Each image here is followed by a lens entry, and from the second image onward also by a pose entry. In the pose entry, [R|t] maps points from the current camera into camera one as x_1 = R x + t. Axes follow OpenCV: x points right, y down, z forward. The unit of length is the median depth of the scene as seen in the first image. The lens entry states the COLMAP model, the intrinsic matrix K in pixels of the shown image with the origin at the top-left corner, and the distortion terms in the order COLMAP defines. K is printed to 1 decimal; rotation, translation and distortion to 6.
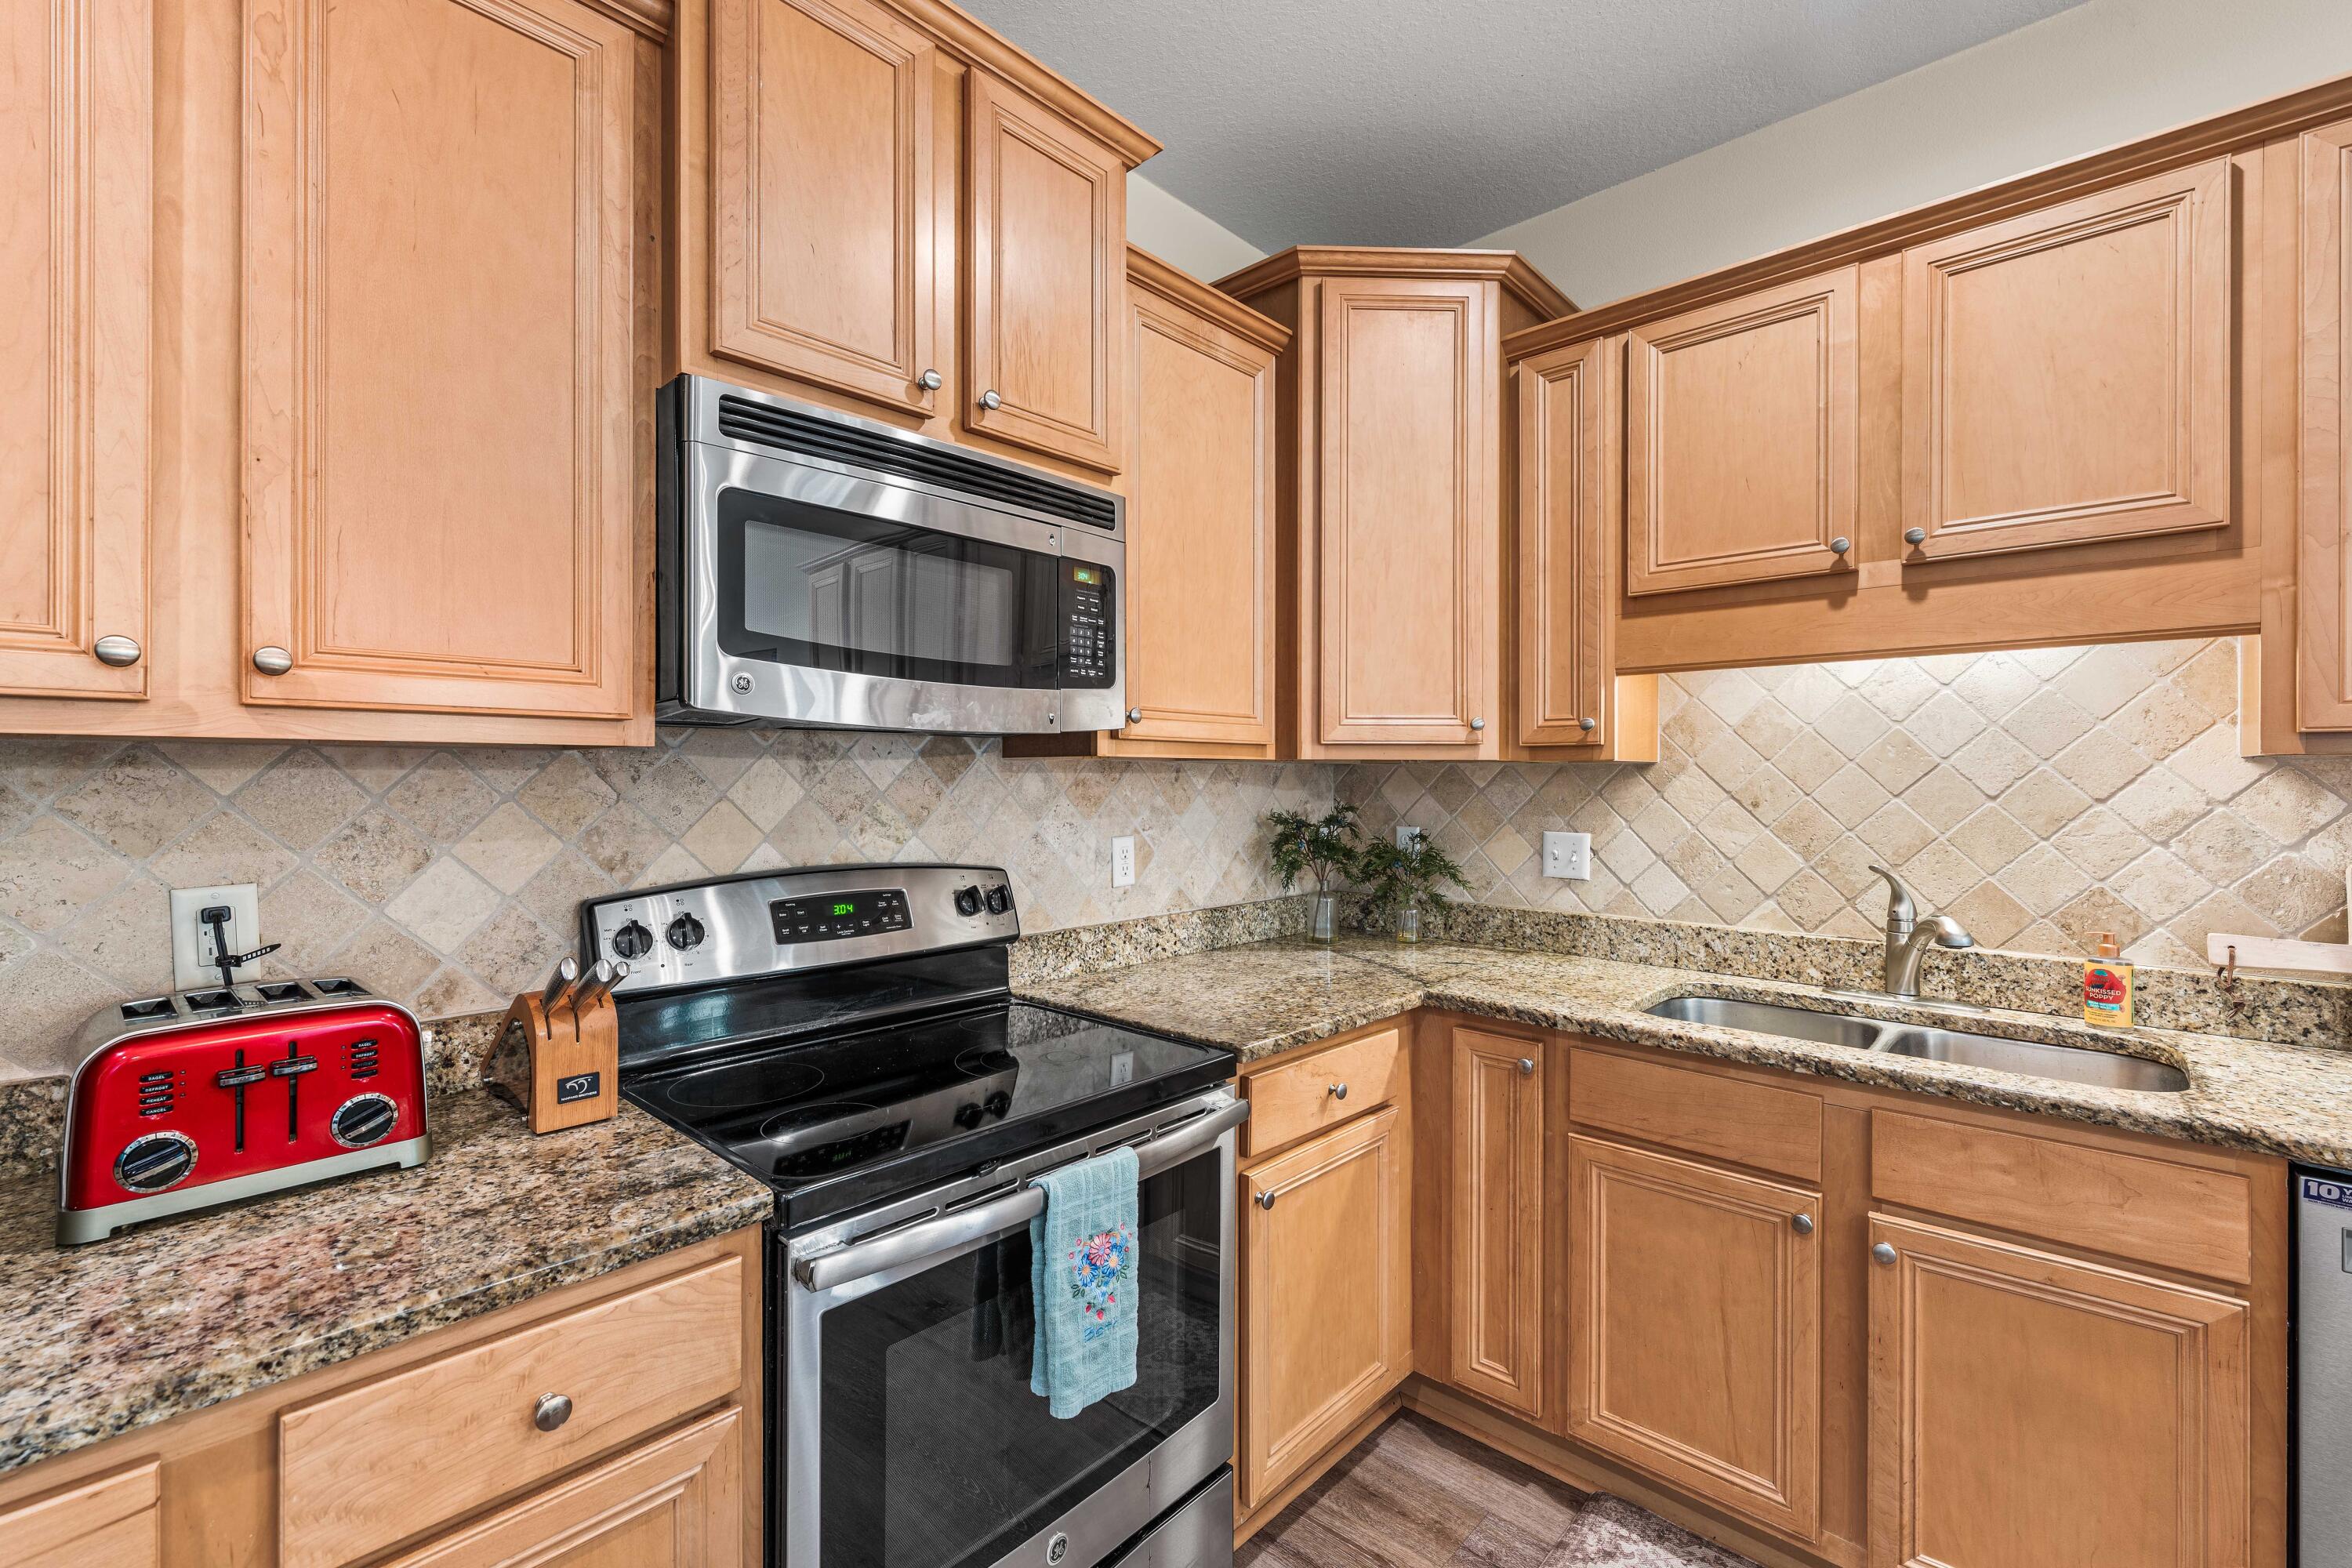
lens RADIAL K [[1014.2, 0, 1160.0], [0, 1014.2, 779.0], [0, 0, 1]] dist [0.000789, -0.000500]
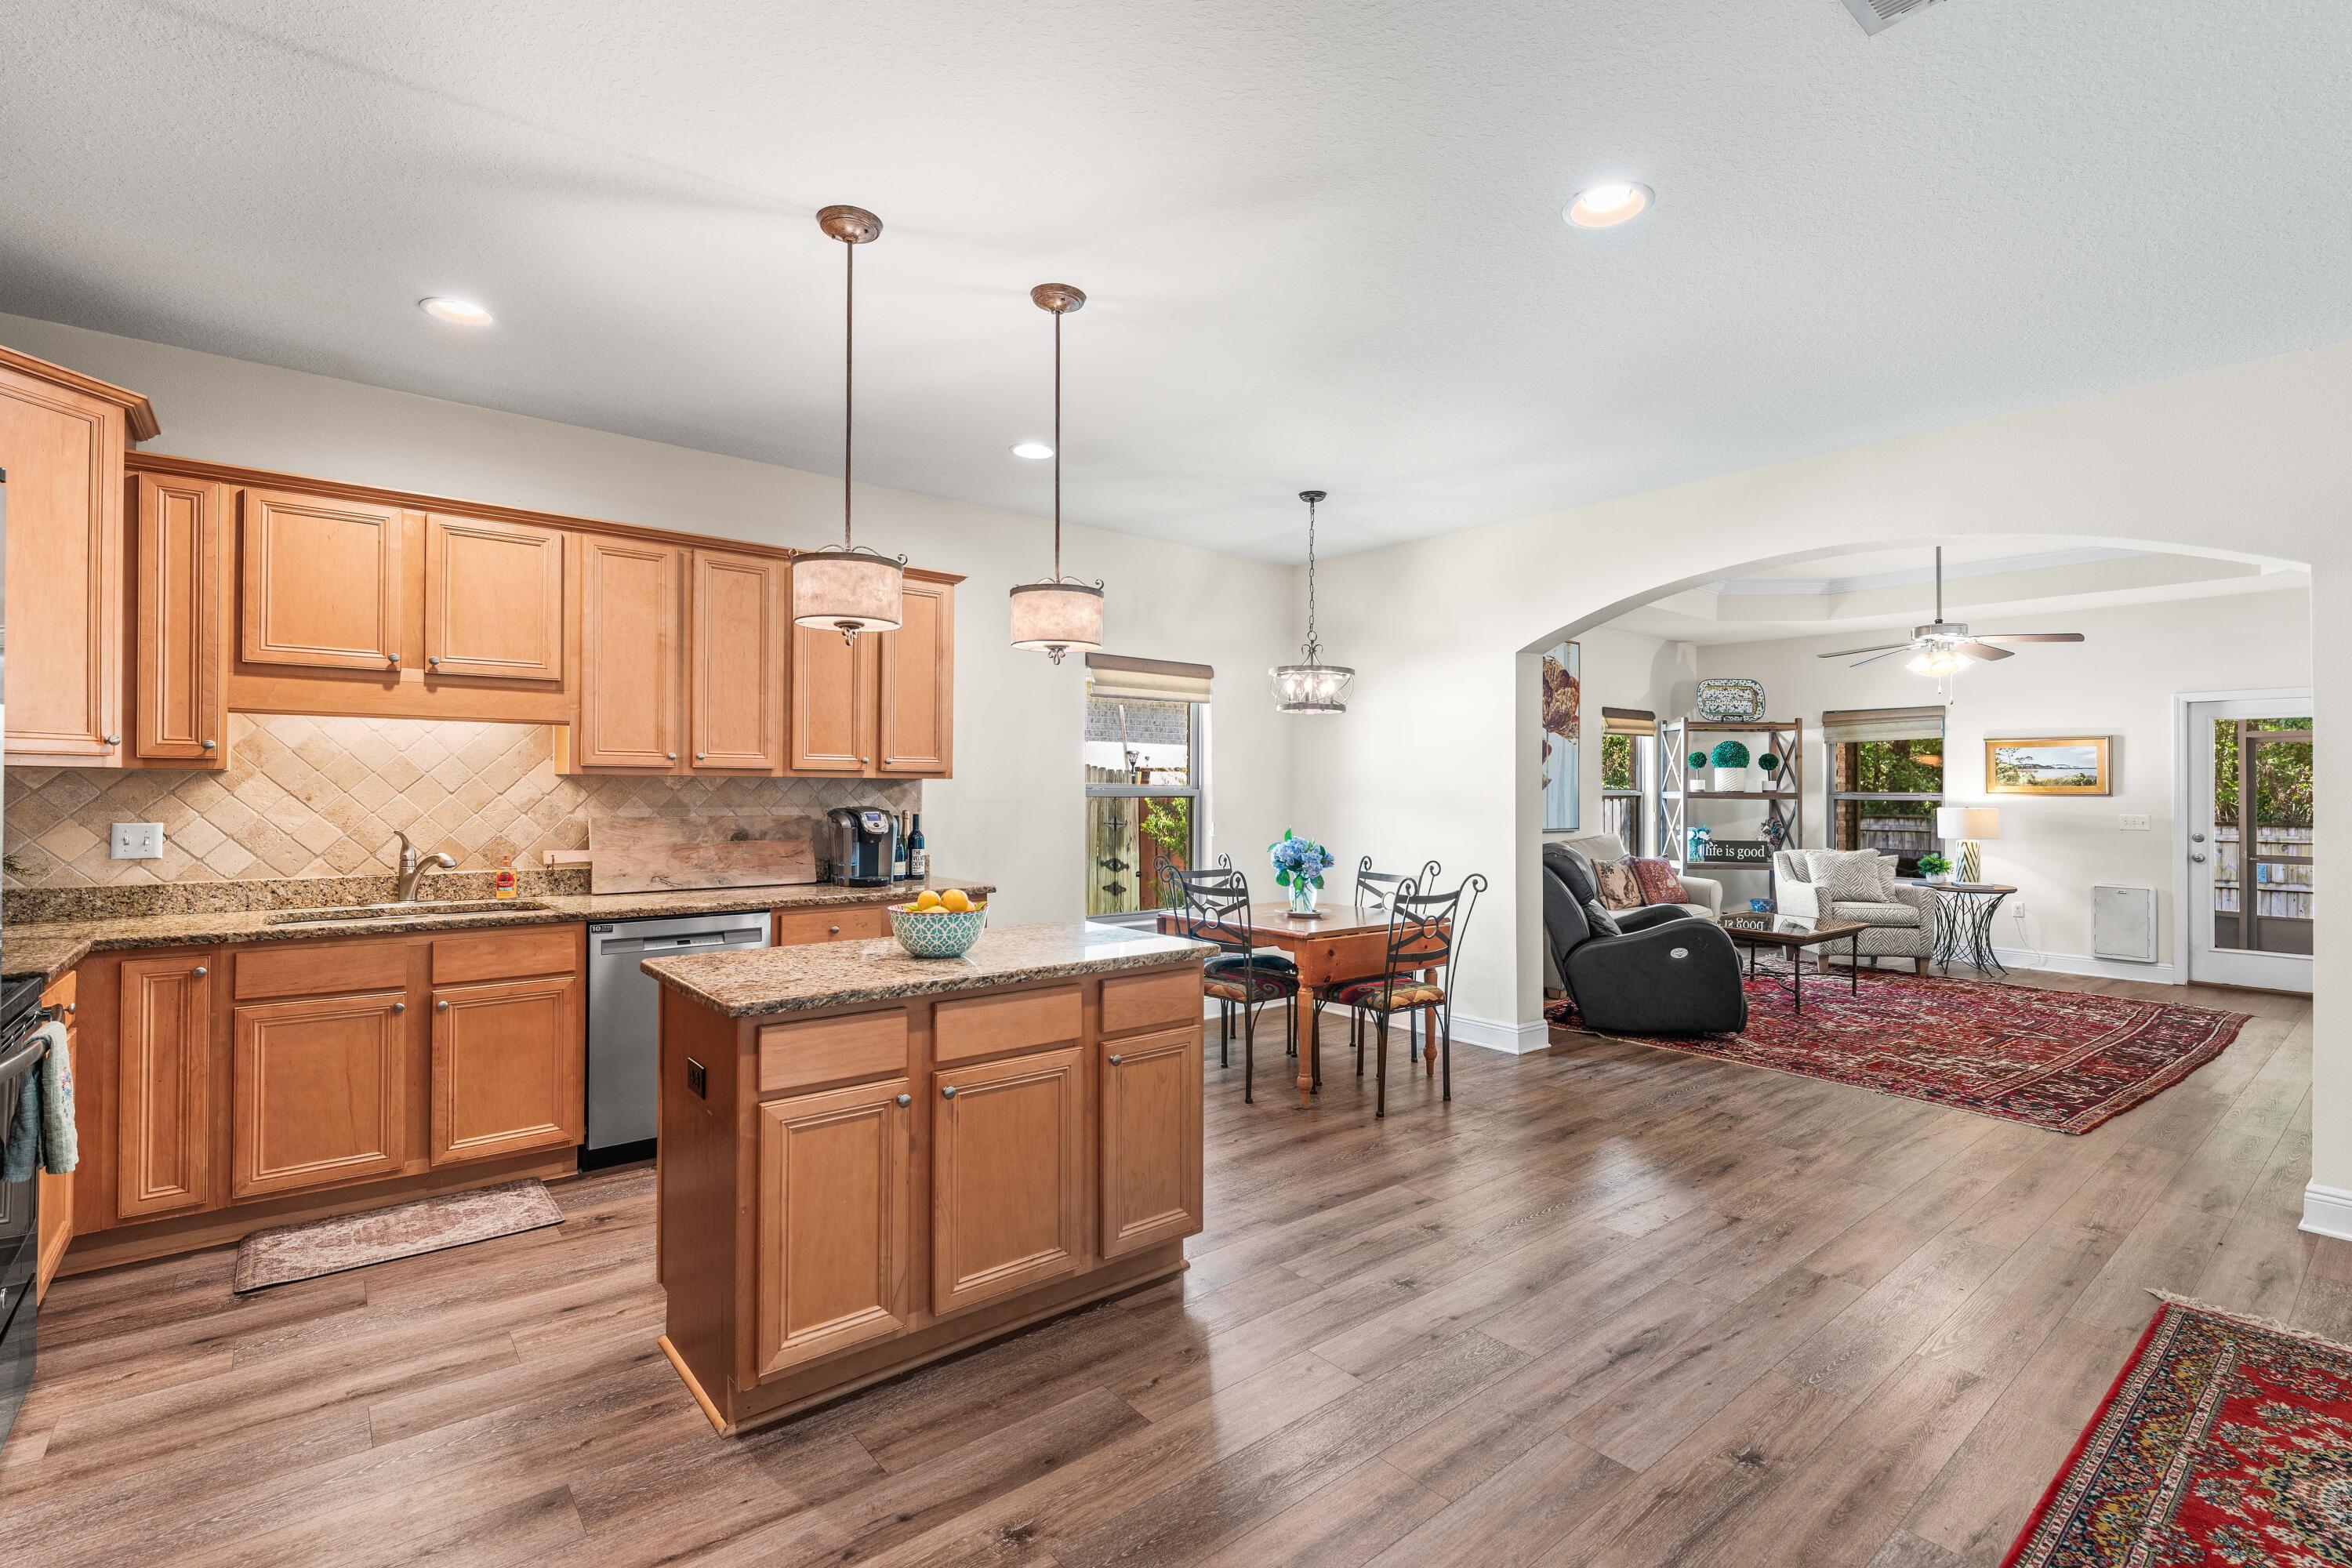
lens RADIAL K [[1040.6, 0, 1176.0], [0, 1040.6, 784.0], [0, 0, 1]] dist [0.023409, -0.007351]
pose [[0.124289, 0.002880, 0.992242, -1.019335], [-0.005472, 0.999983, -0.002217, -0.001808], [-0.992231, -0.005154, 0.124303, -0.635008]]
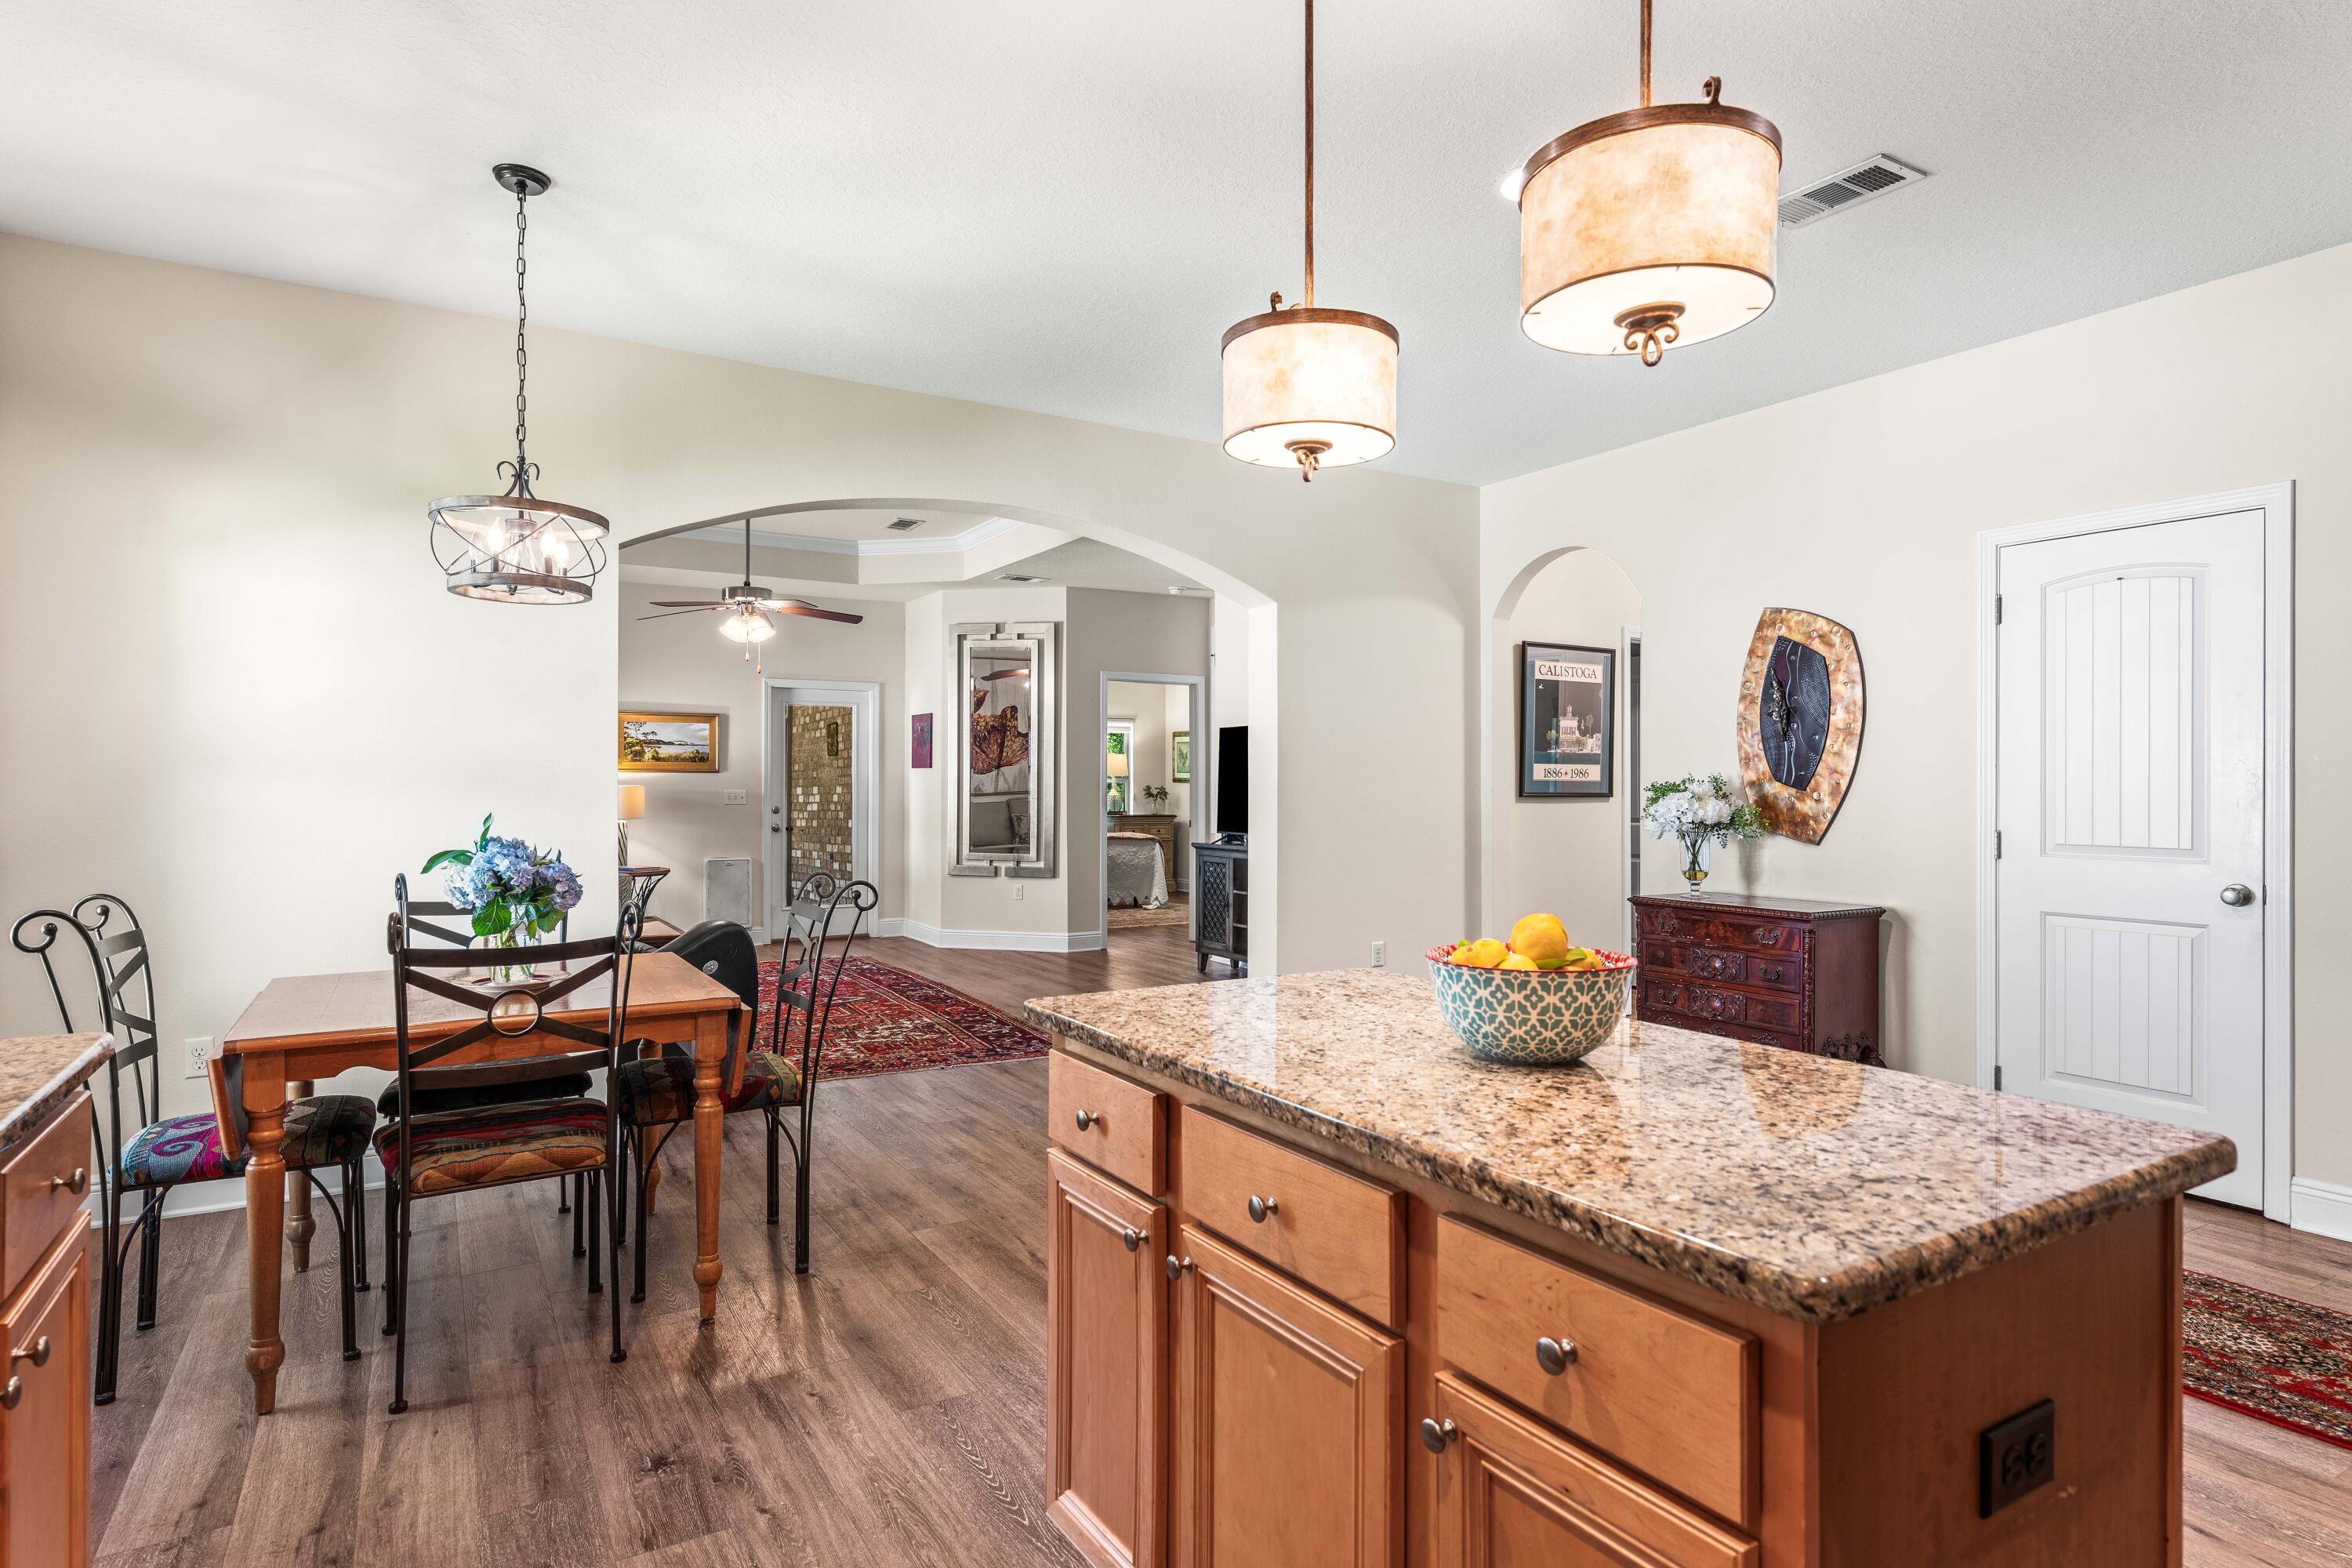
lens RADIAL K [[1270.7, 0, 1176.0], [0, 1270.7, 784.0], [0, 0, 1]] dist [-0.039057, 0.000084]
pose [[-0.965970, -0.003597, 0.258630, 0.377407], [-0.003826, 0.999993, -0.000385, 0.057407], [-0.258627, -0.001361, -0.965976, 0.721500]]
